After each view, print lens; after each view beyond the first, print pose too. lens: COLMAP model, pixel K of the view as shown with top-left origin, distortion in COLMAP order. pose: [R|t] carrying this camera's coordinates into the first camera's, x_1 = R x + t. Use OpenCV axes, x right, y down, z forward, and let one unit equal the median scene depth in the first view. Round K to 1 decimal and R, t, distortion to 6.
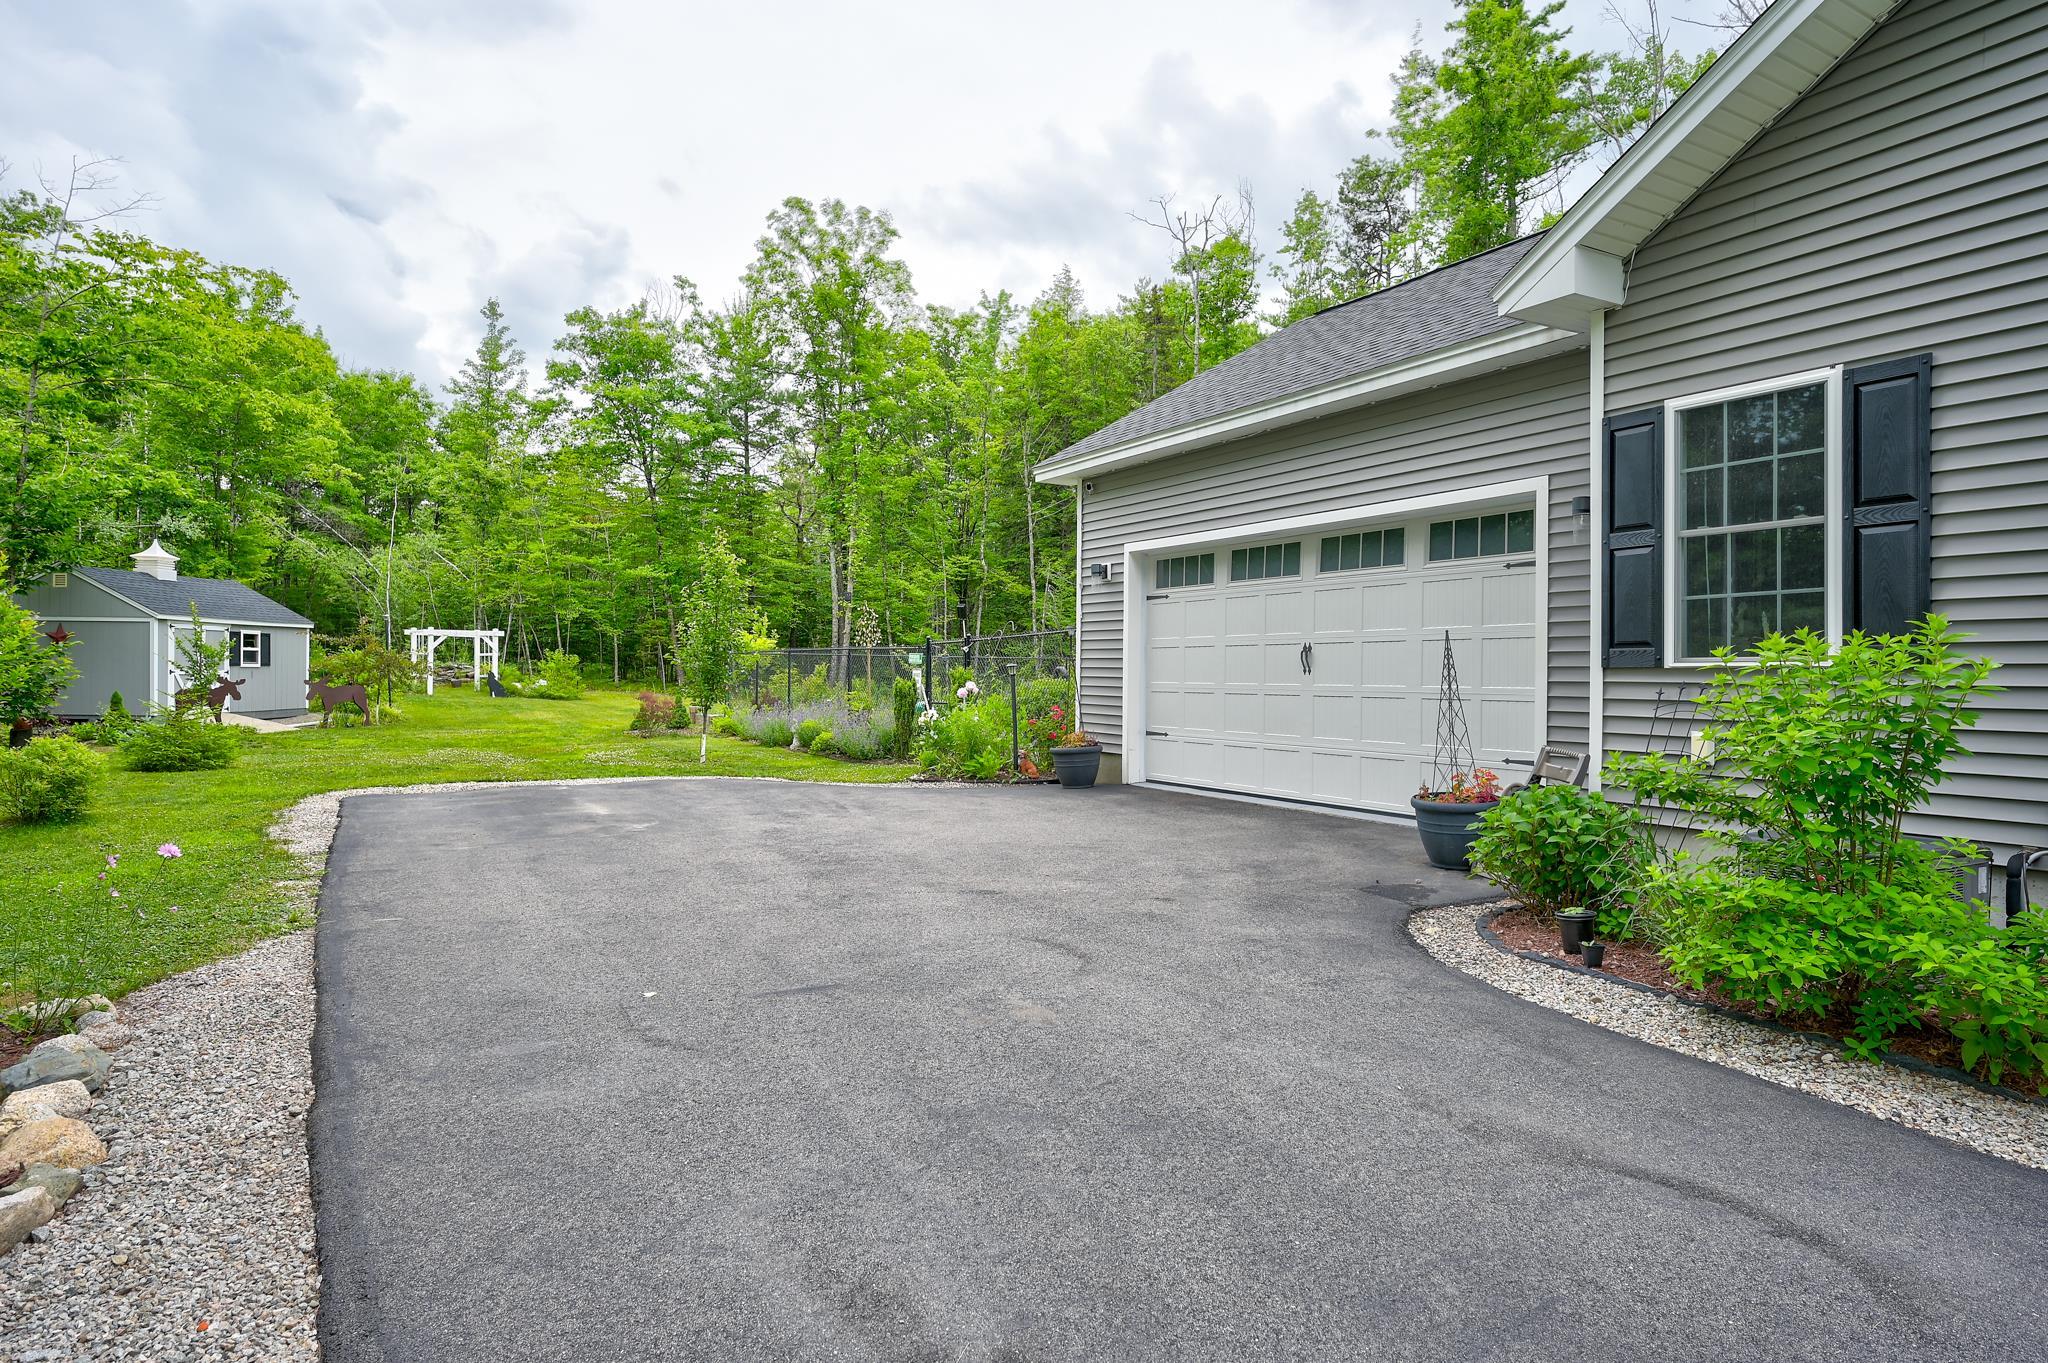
lens RADIAL K [[1169.1, 0, 1024.0], [0, 1169.1, 681.5], [0, 0, 1]] dist [-0.001657, -0.000141]
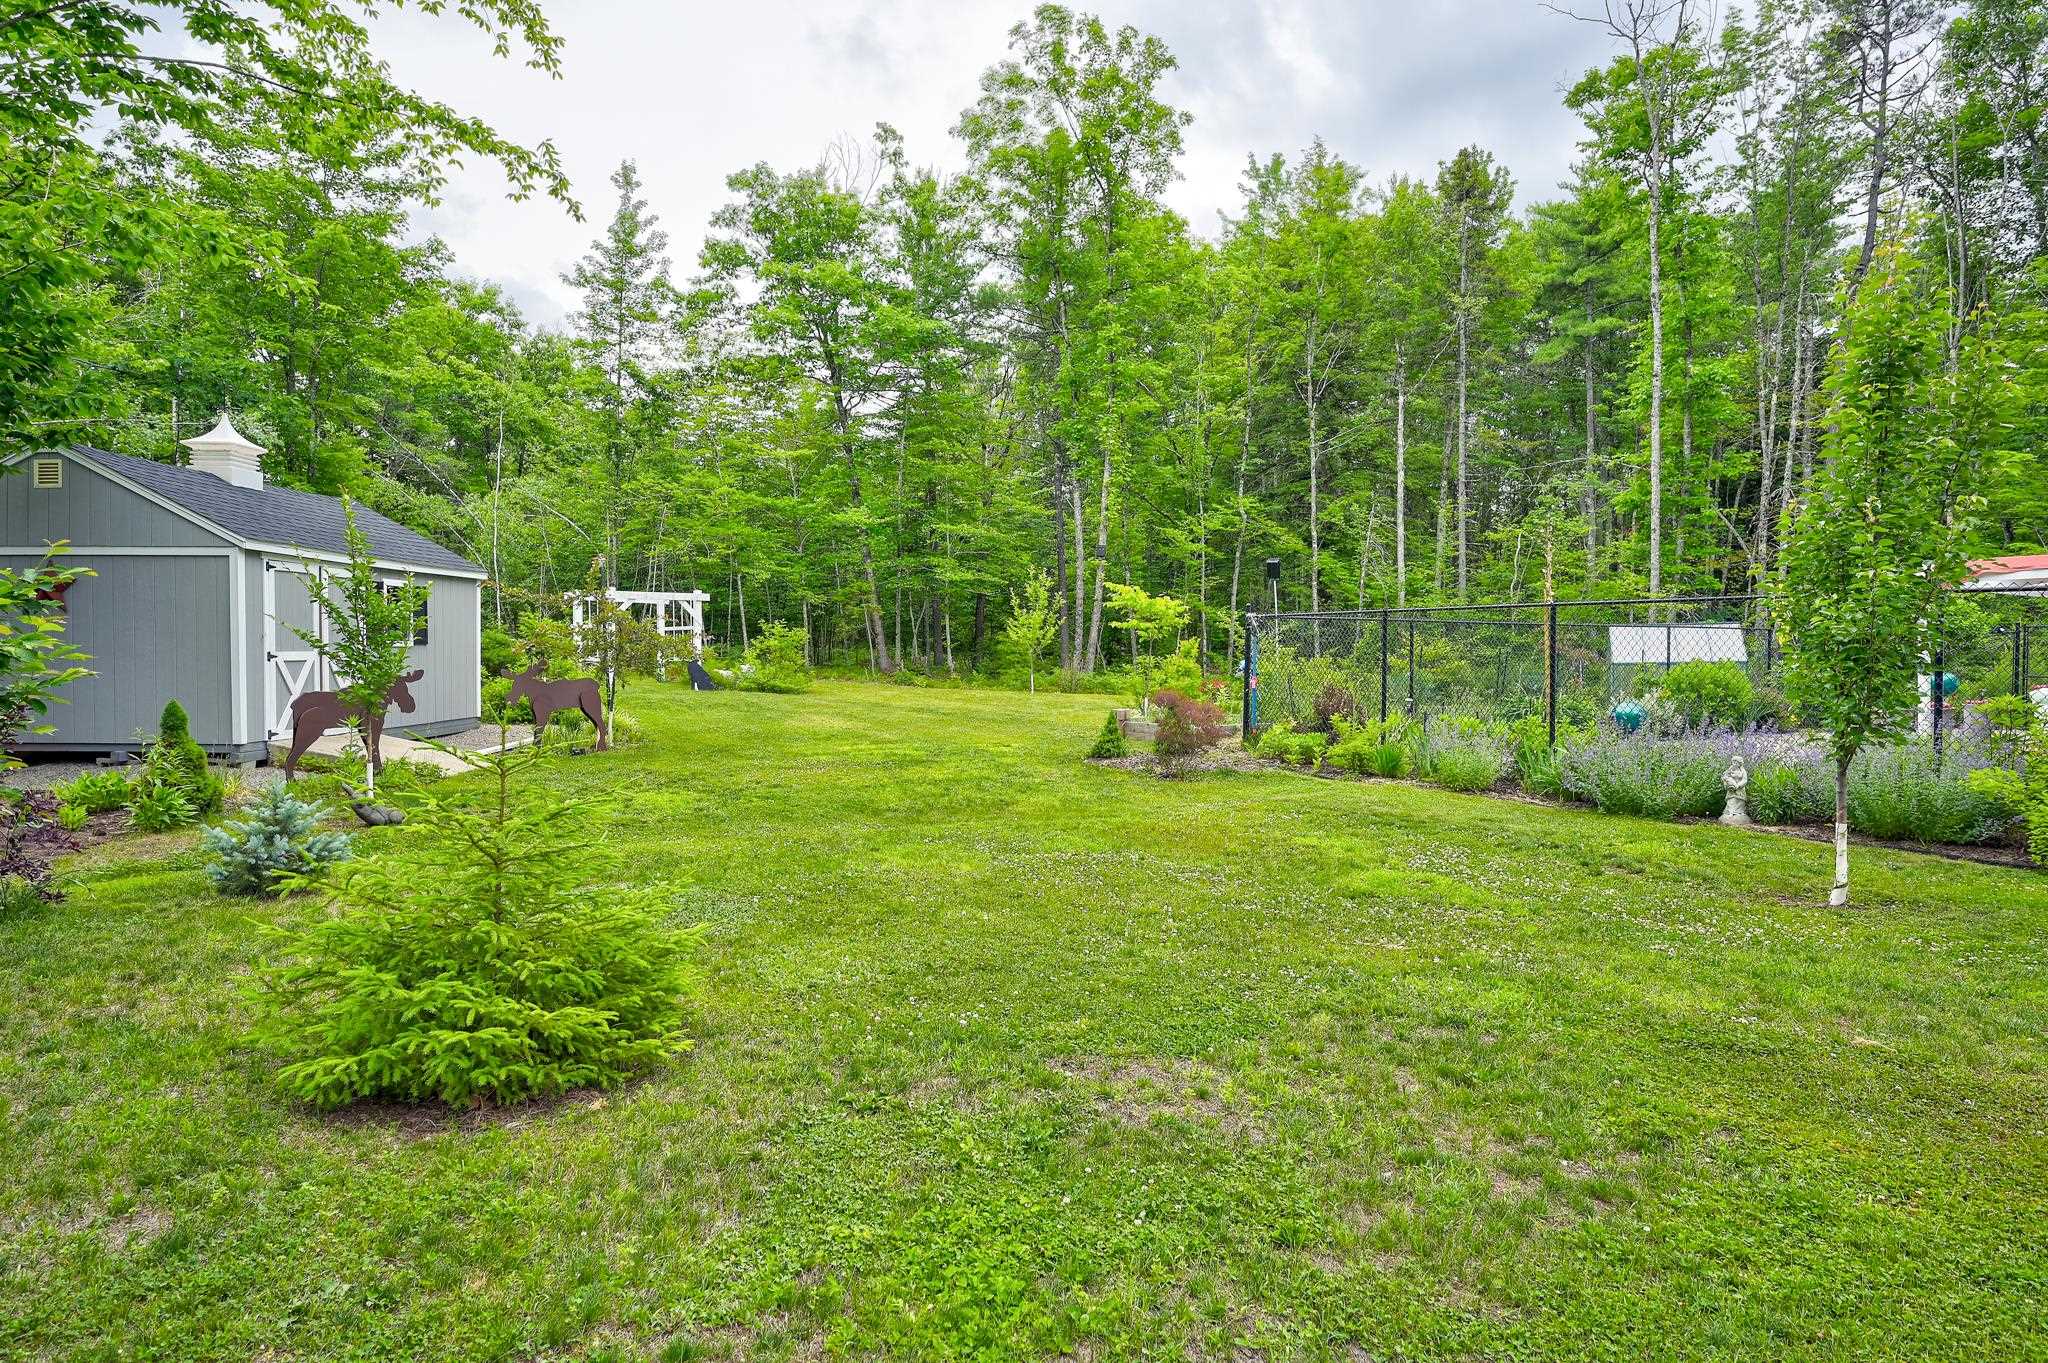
lens RADIAL K [[1169.1, 0, 1024.0], [0, 1169.1, 681.5], [0, 0, 1]] dist [-0.001657, -0.000141]
pose [[0.999952, -0.004624, -0.008657, -0.207920], [0.004774, 0.999837, 0.017412, -0.002268], [0.008575, -0.017452, 0.999811, 0.258590]]
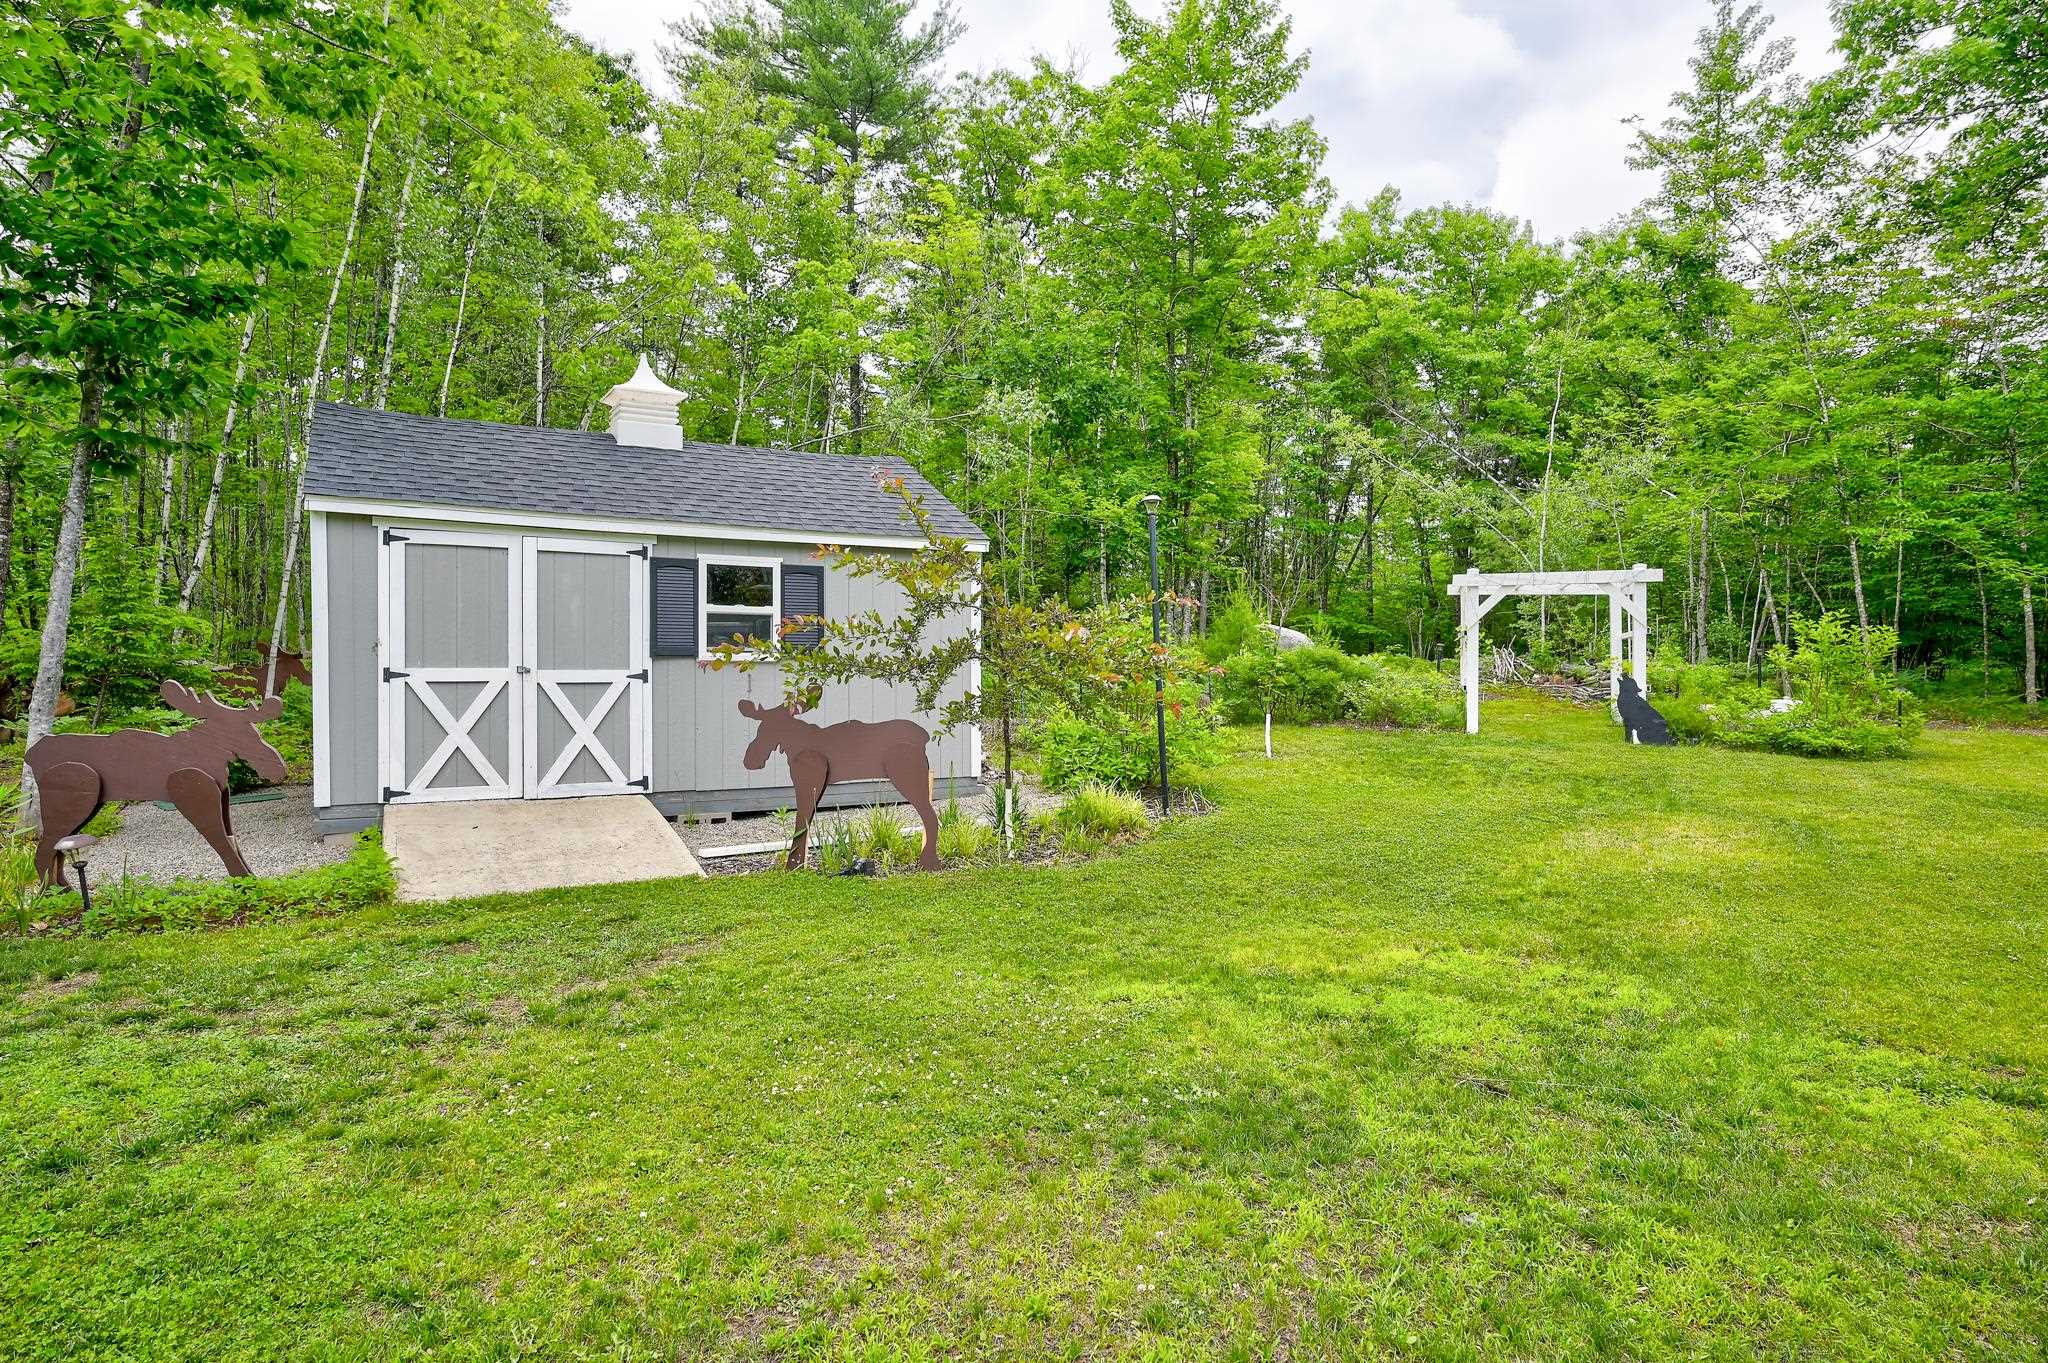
lens RADIAL K [[1169.1, 0, 1024.0], [0, 1169.1, 681.5], [0, 0, 1]] dist [-0.001657, -0.000141]
pose [[0.504001, -0.010339, -0.863641, -0.183753], [-0.002923, 0.999902, -0.013676, -0.001057], [0.863698, 0.009417, 0.503921, 0.517473]]
